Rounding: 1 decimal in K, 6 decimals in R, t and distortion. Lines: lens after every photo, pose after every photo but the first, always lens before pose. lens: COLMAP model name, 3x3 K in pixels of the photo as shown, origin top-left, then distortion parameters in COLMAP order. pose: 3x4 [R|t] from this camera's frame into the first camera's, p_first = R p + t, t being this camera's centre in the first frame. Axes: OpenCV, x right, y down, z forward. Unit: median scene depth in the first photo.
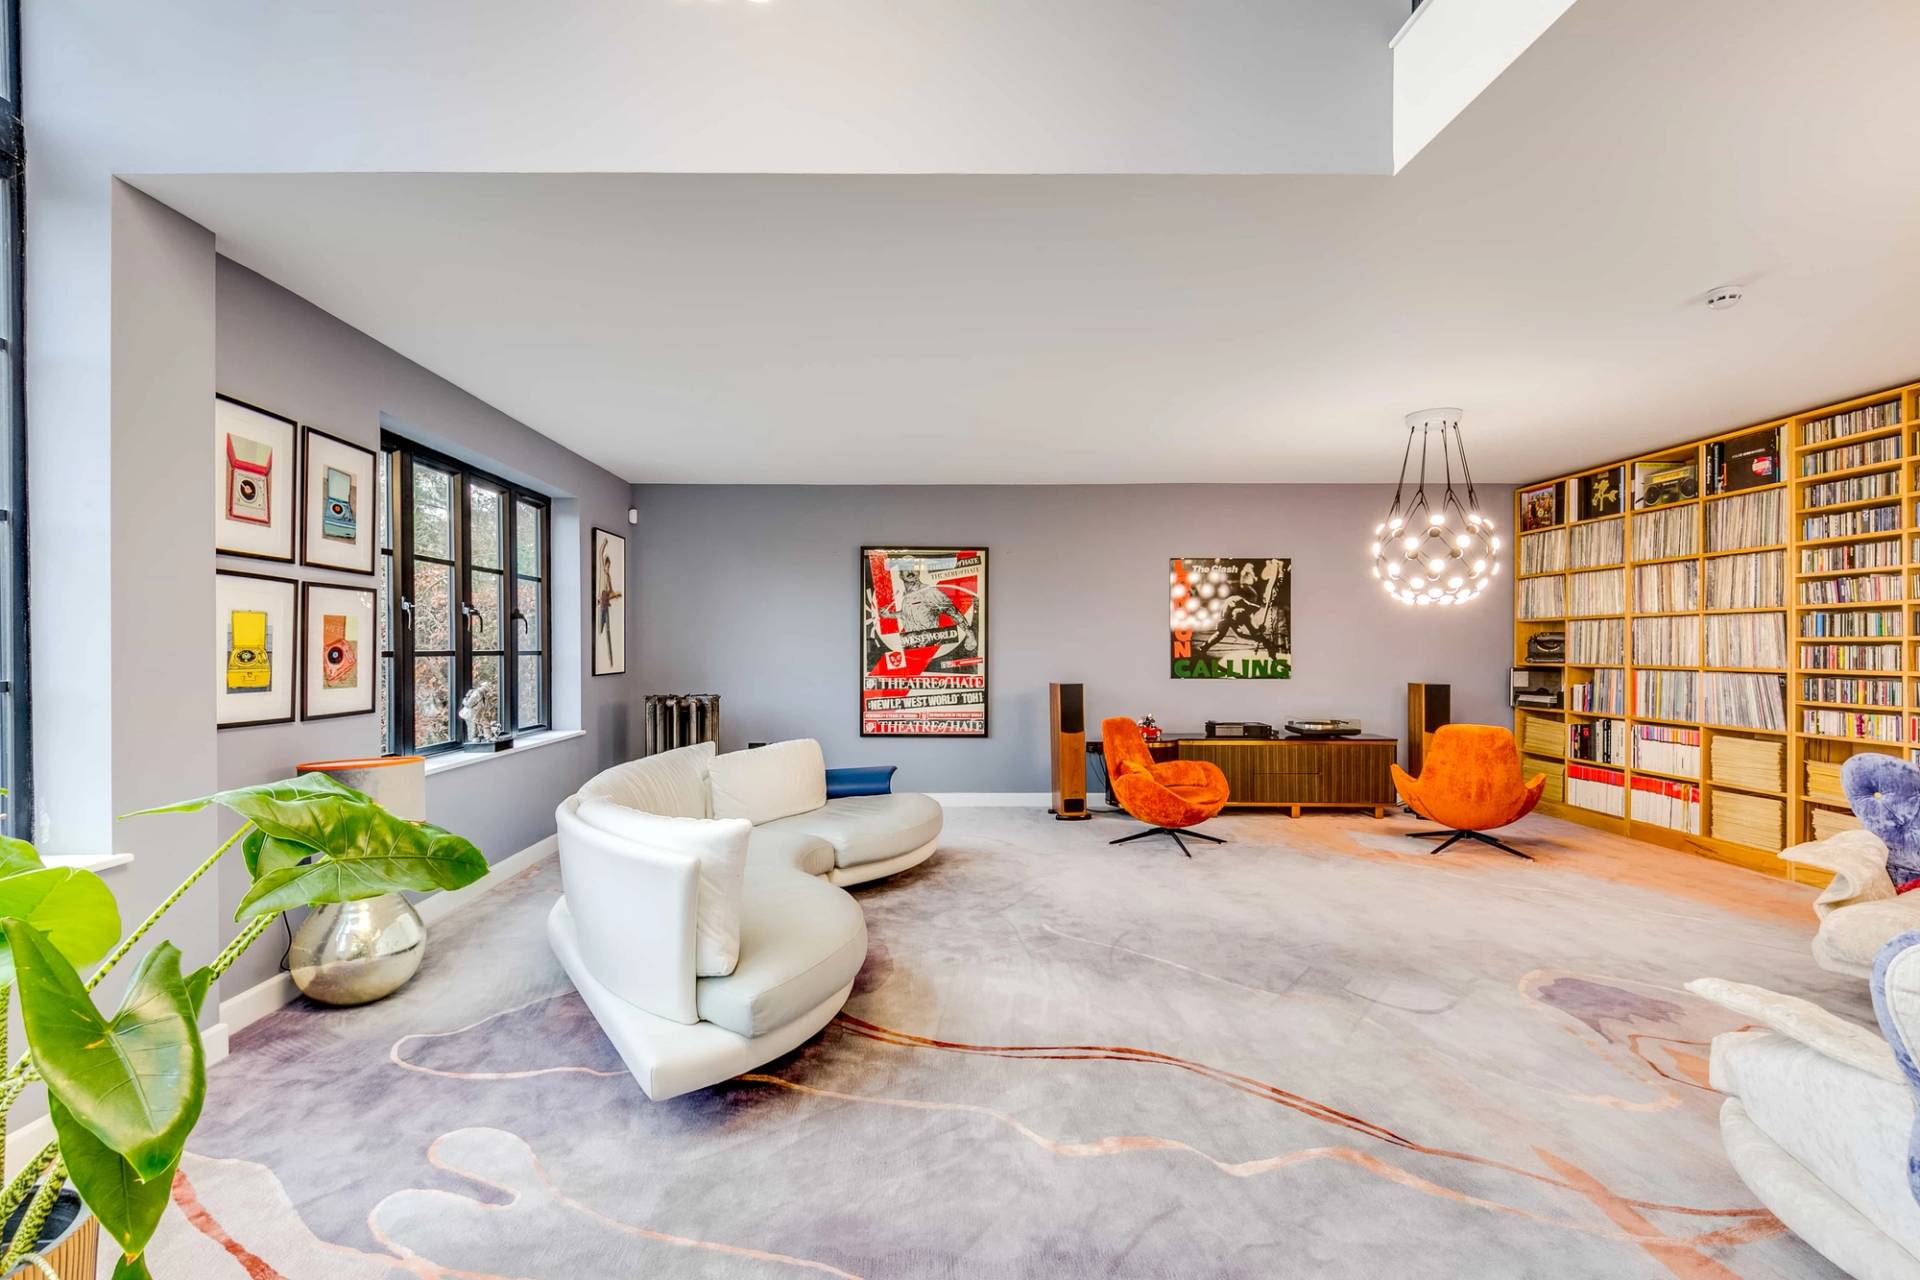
lens RADIAL K [[852.9, 0, 934.1], [0, 852.9, 644.2], [0, 0, 1]] dist [0.025413, -0.014499]
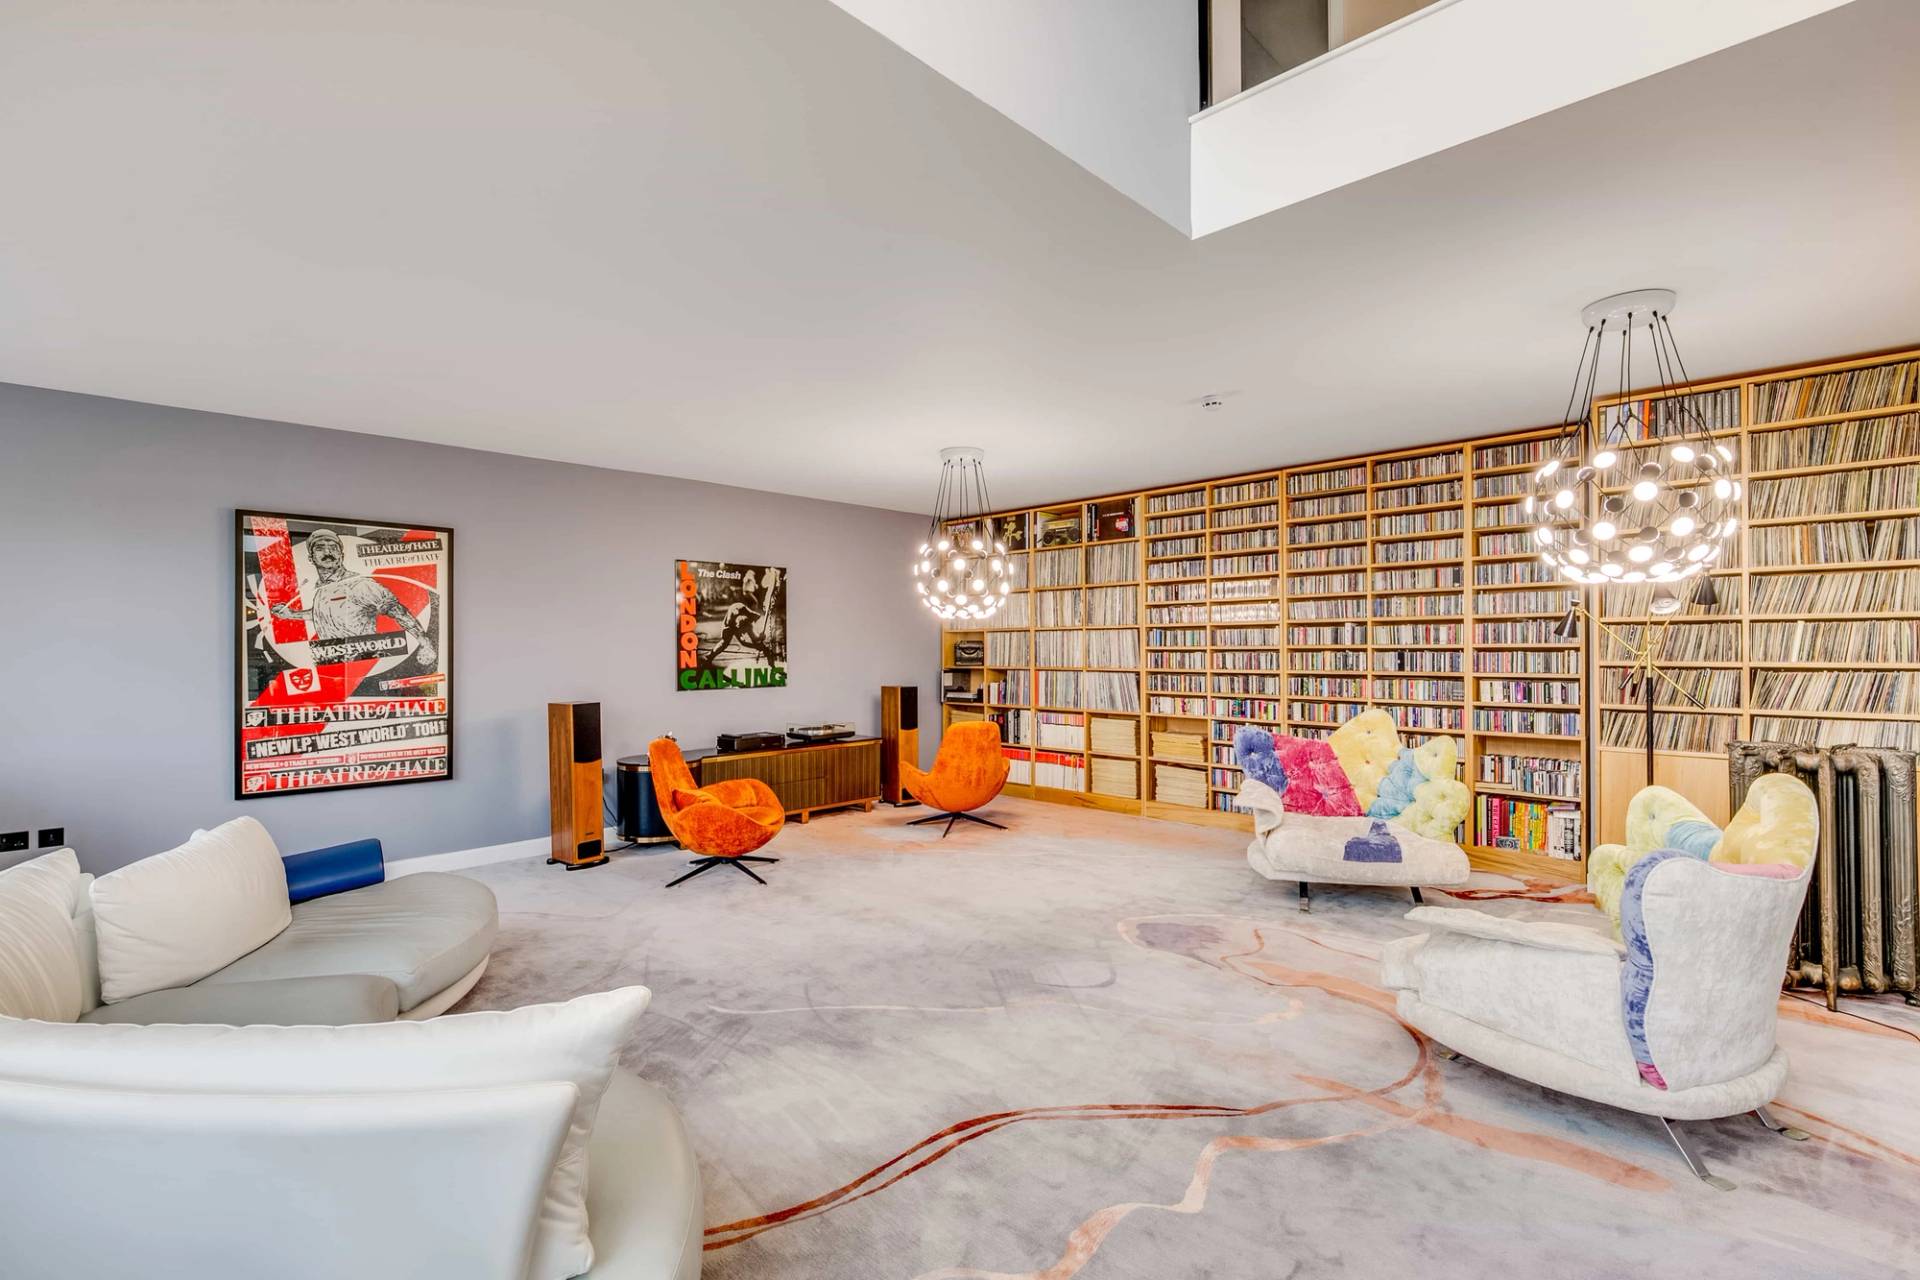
lens RADIAL K [[852.9, 0, 934.1], [0, 852.9, 644.2], [0, 0, 1]] dist [0.025413, -0.014499]
pose [[0.715910, -0.002815, 0.698186, -0.198728], [0.004070, 0.999992, -0.000141, -0.010625], [-0.698180, 0.002943, 0.715916, 0.184875]]
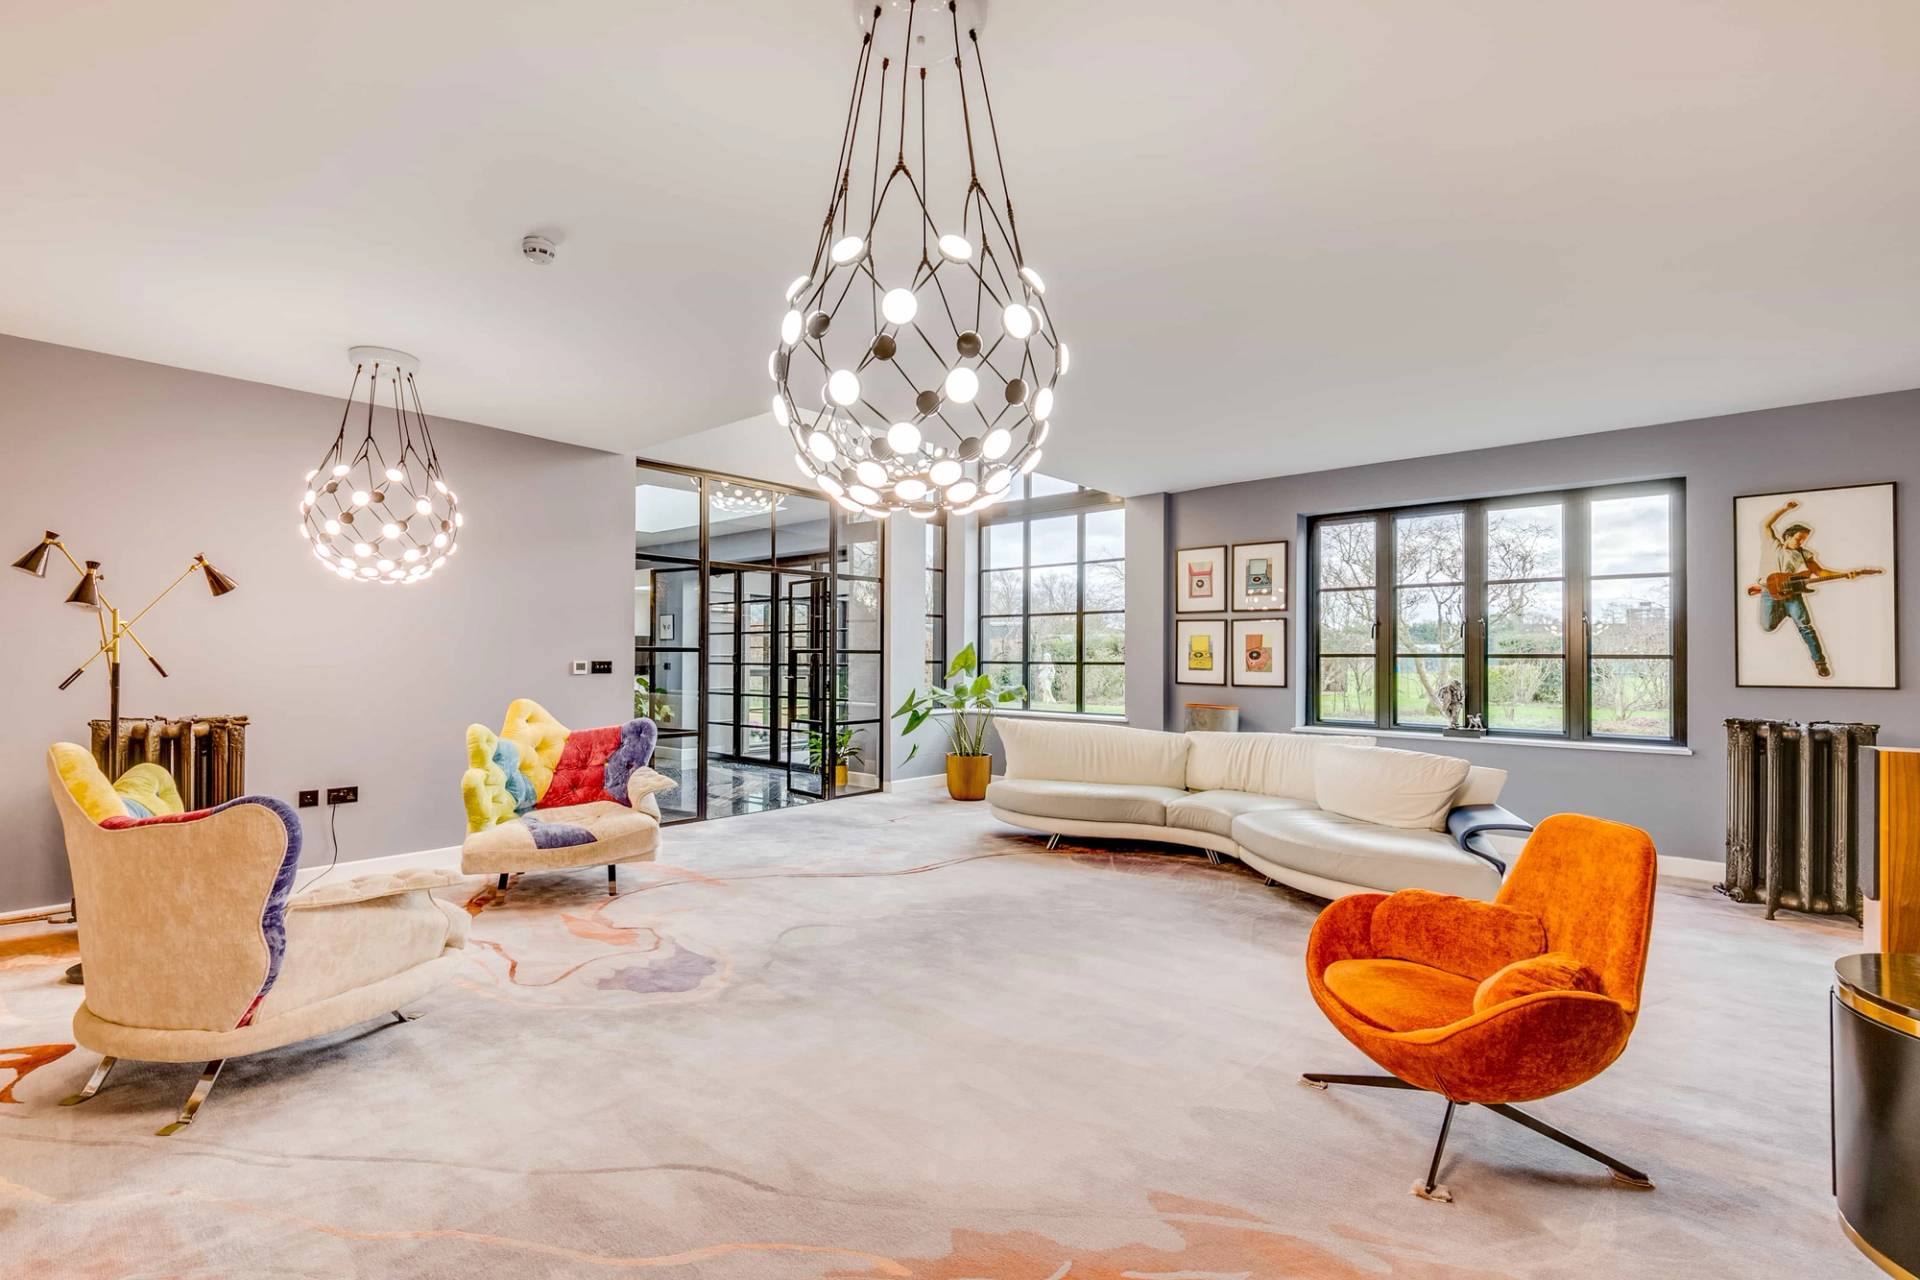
lens RADIAL K [[867.8, 0, 964.4], [0, 867.8, 644.5], [0, 0, 1]] dist [0.004305, 0.000189]
pose [[-0.670229, -0.013244, -0.742037, 0.696971], [-0.003286, 0.999884, -0.014878, 0.011907], [0.742147, -0.007533, -0.670194, 1.061840]]
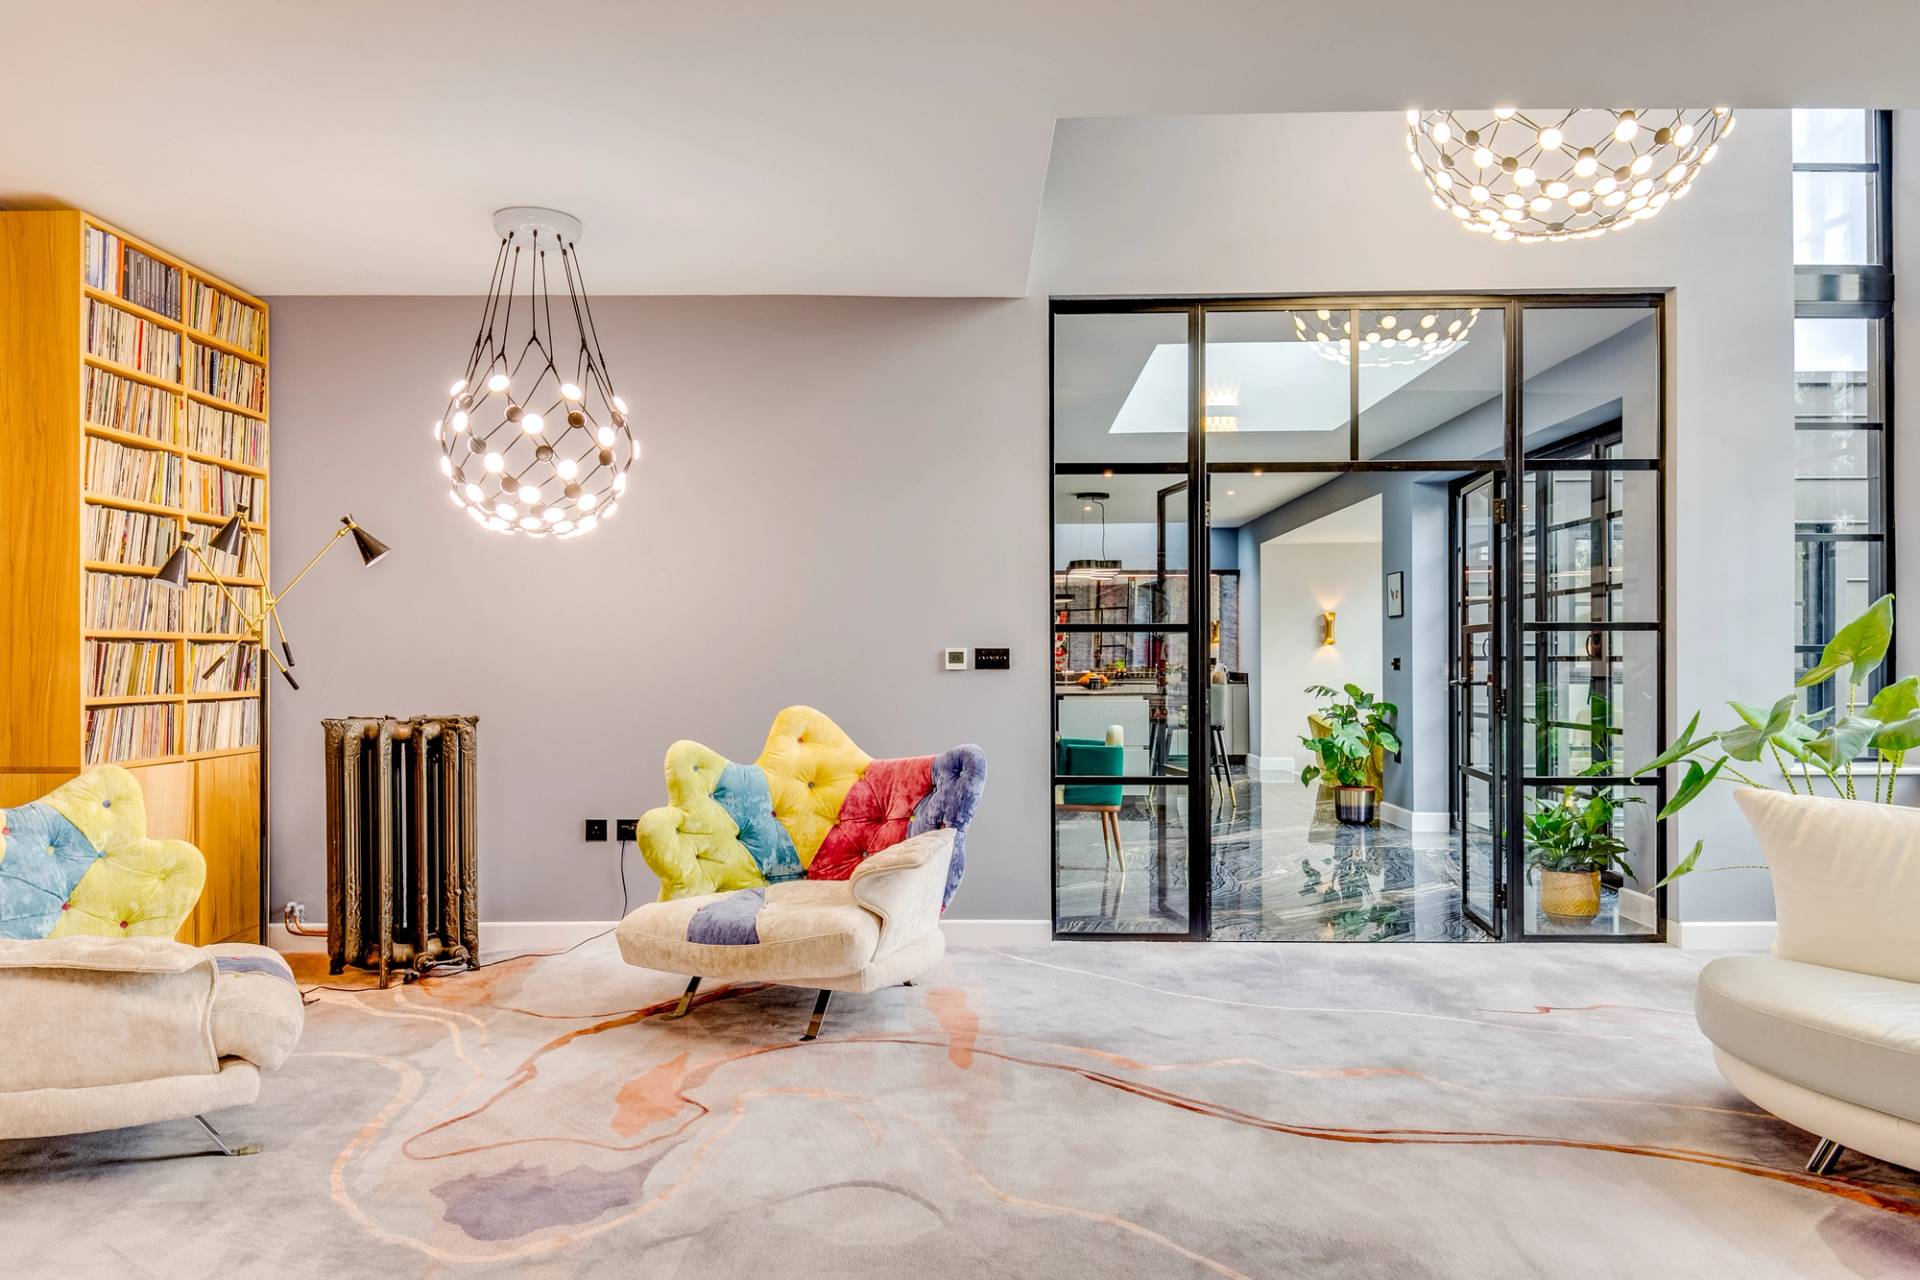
lens RADIAL K [[1366.1, 0, 950.8], [0, 1366.1, 648.3], [0, 0, 1]] dist [0.010249, -0.004075]
pose [[-0.998993, 0.004695, 0.044627, 0.233675], [0.004313, 0.999953, -0.008666, 0.025306], [-0.044666, -0.008465, -0.998966, 1.025333]]
